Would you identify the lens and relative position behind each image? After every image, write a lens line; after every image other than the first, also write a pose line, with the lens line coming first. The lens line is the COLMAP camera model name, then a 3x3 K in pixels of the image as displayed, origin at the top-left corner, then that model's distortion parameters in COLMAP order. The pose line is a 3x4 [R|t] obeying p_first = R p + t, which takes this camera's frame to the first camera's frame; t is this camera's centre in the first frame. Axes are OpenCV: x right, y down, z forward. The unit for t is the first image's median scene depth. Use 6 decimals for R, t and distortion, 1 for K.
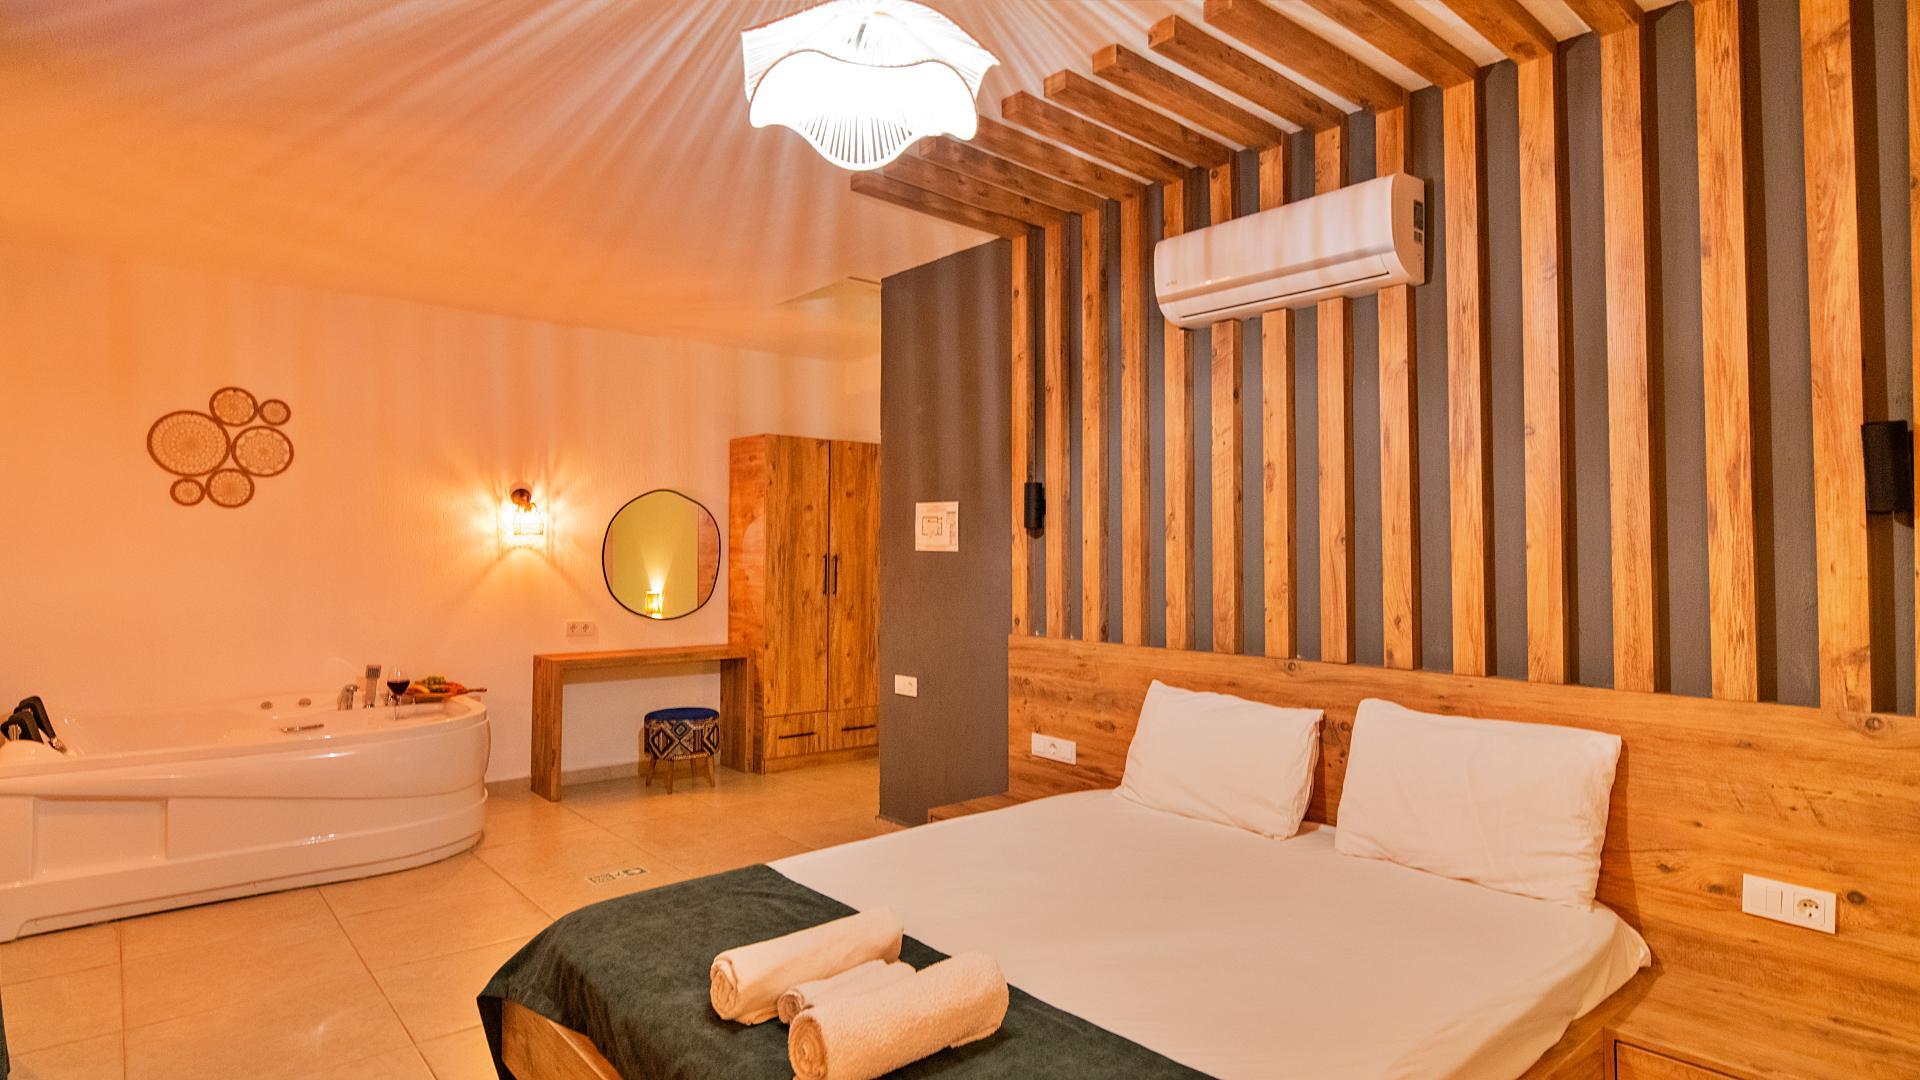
lens RADIAL K [[1010.5, 0, 940.9], [0, 1010.5, 537.8], [0, 0, 1]] dist [0.000253, -0.001044]
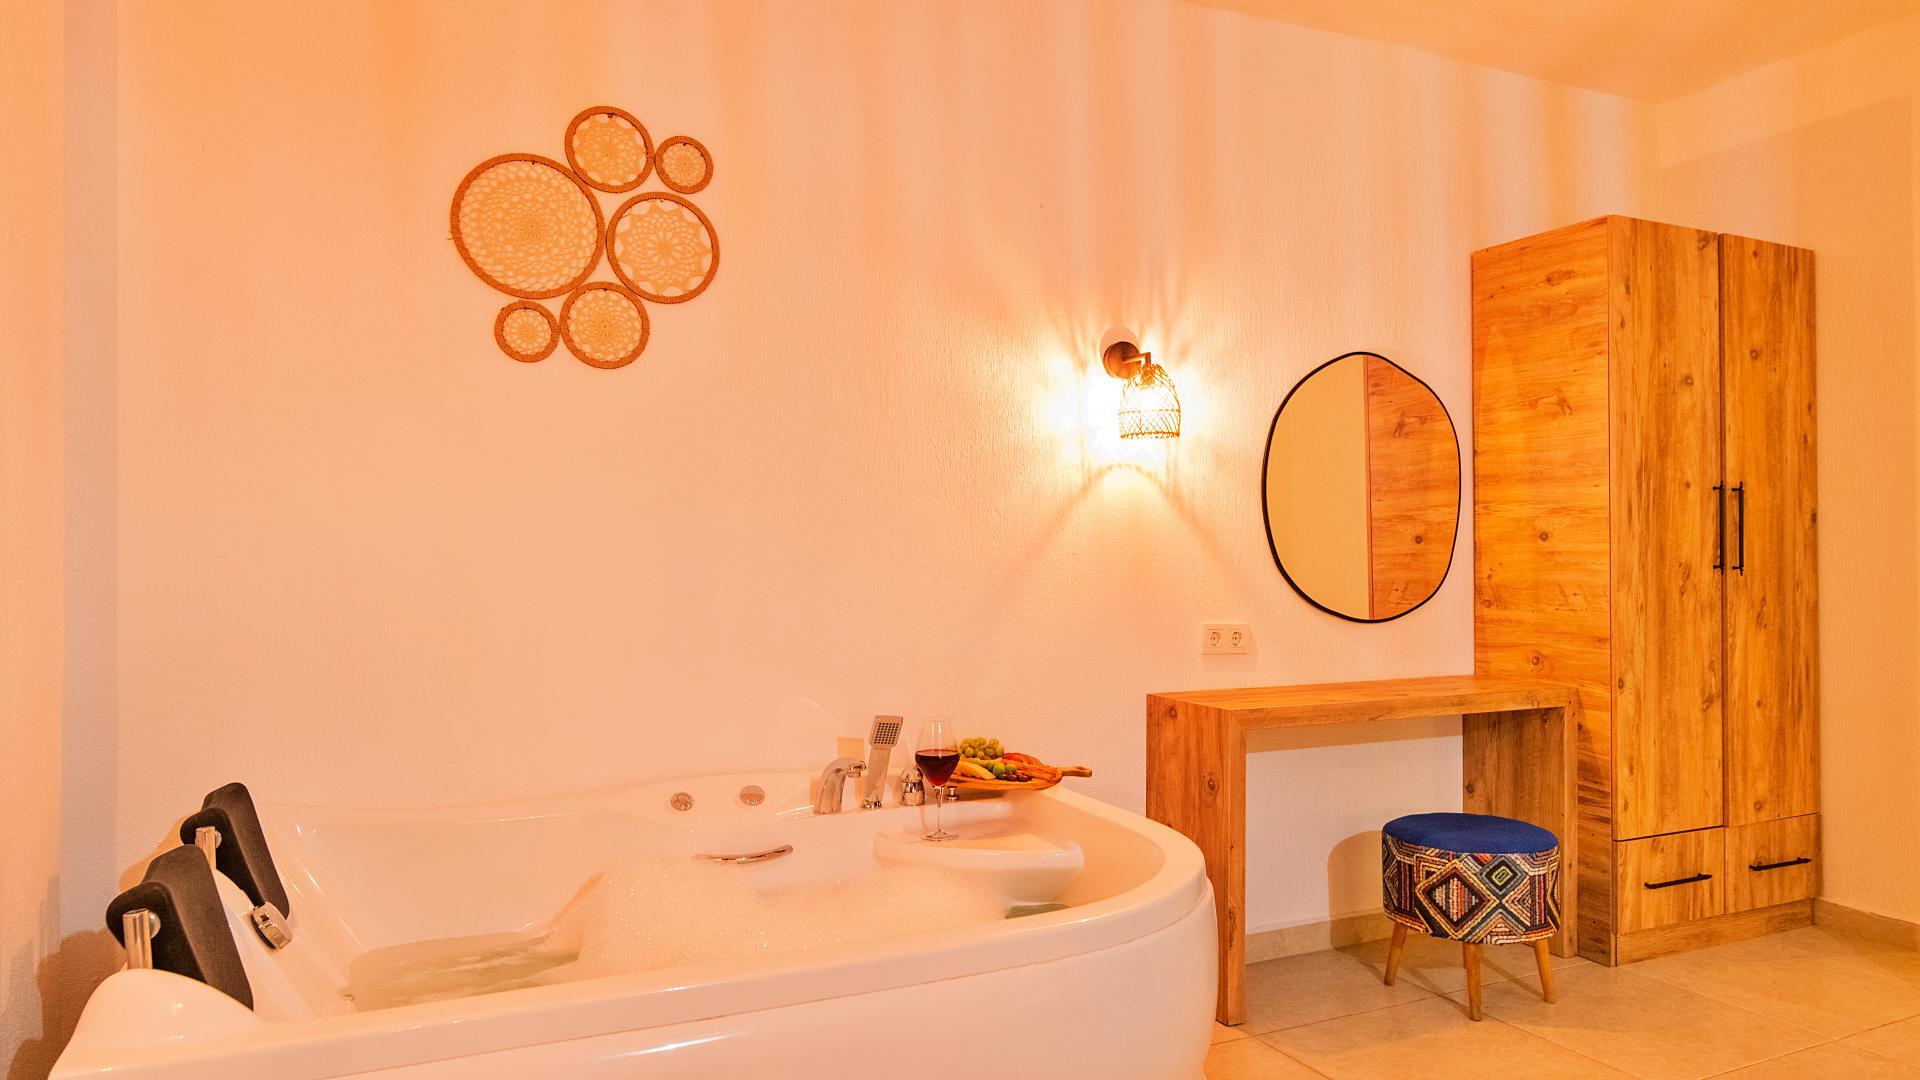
lens RADIAL K [[1214.7, 0, 944.7], [0, 1214.7, 524.2], [0, 0, 1]] dist [0.009360, -0.000671]
pose [[0.969823, -0.010441, -0.243586, -0.356176], [0.009023, 0.999935, -0.006933, 0.039491], [0.243643, 0.004526, 0.969854, 0.425560]]
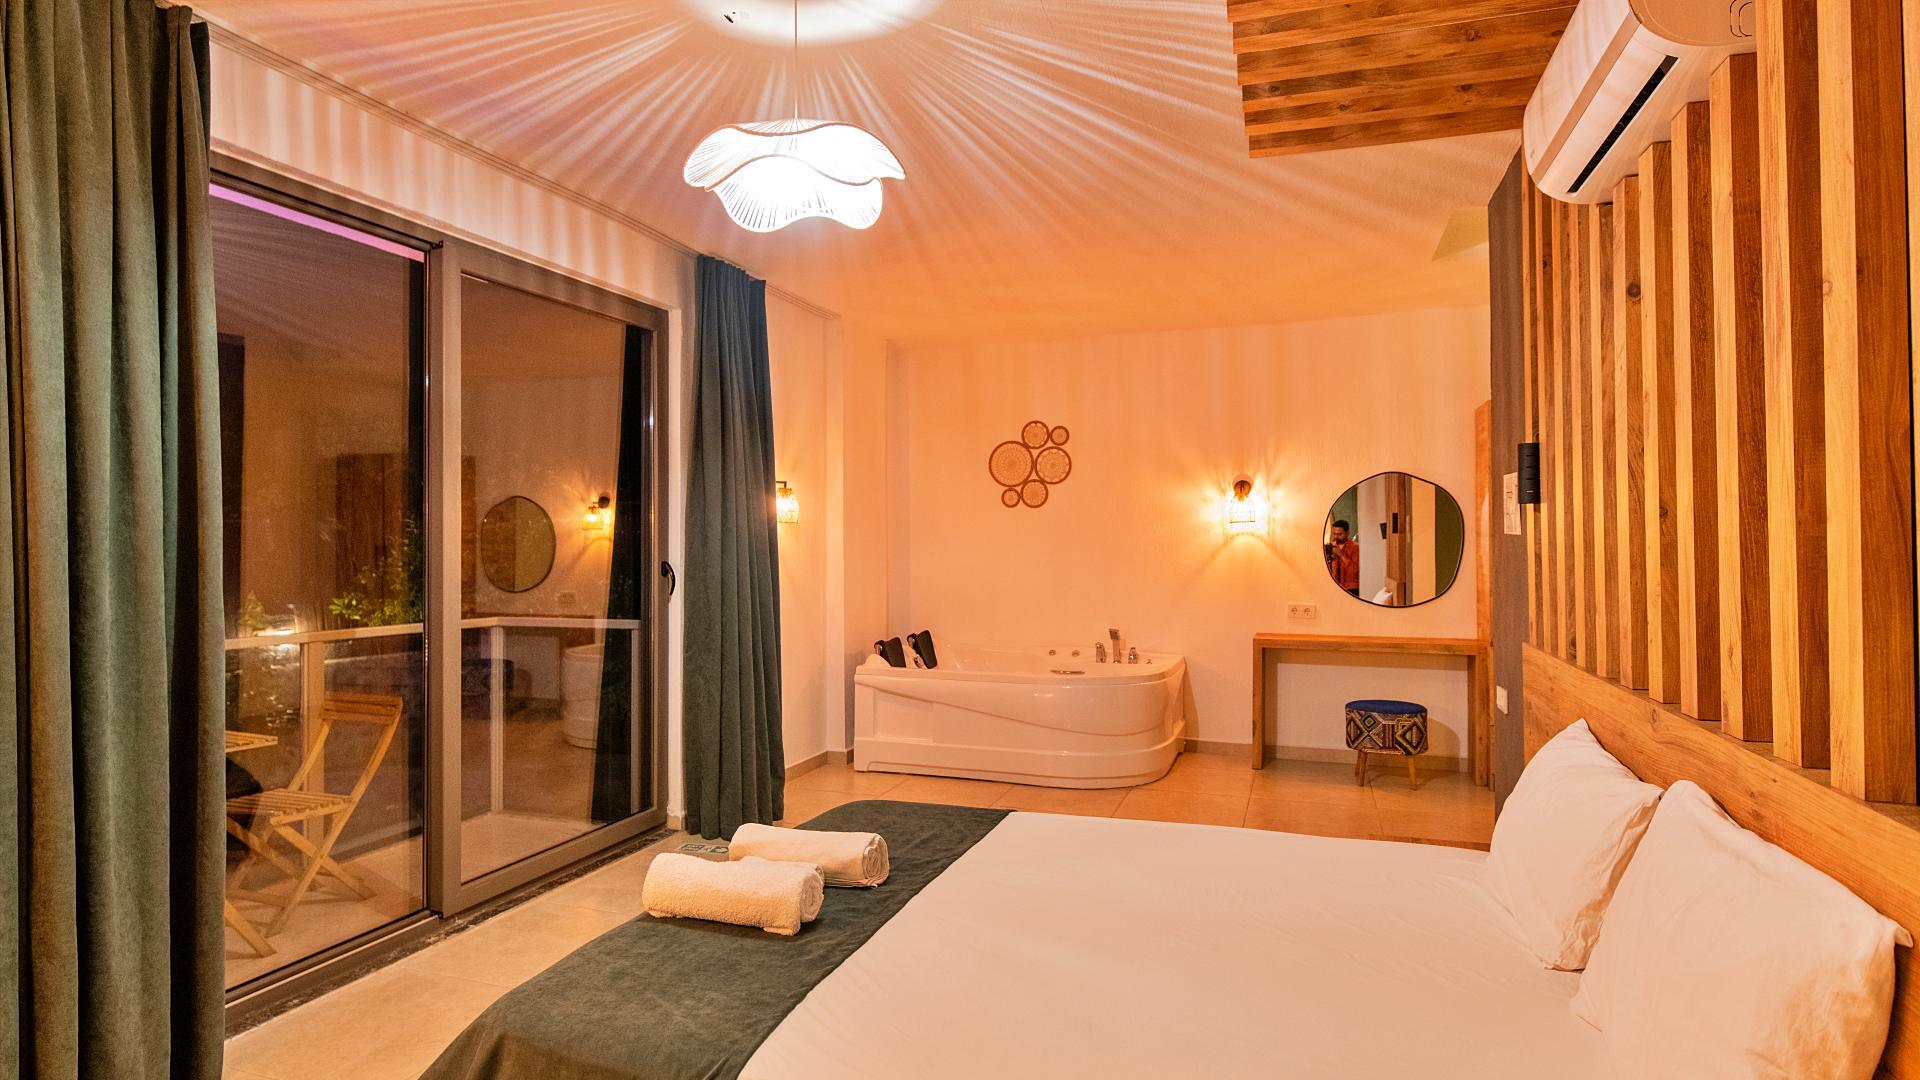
lens RADIAL K [[1010.5, 0, 948.8], [0, 1010.5, 524.4], [0, 0, 1]] dist [0.000253, -0.001044]
pose [[0.499788, -0.018251, -0.865955, 0.373525], [0.019132, 0.999767, -0.010028, 0.003955], [0.865936, -0.011556, 0.500021, 0.172856]]
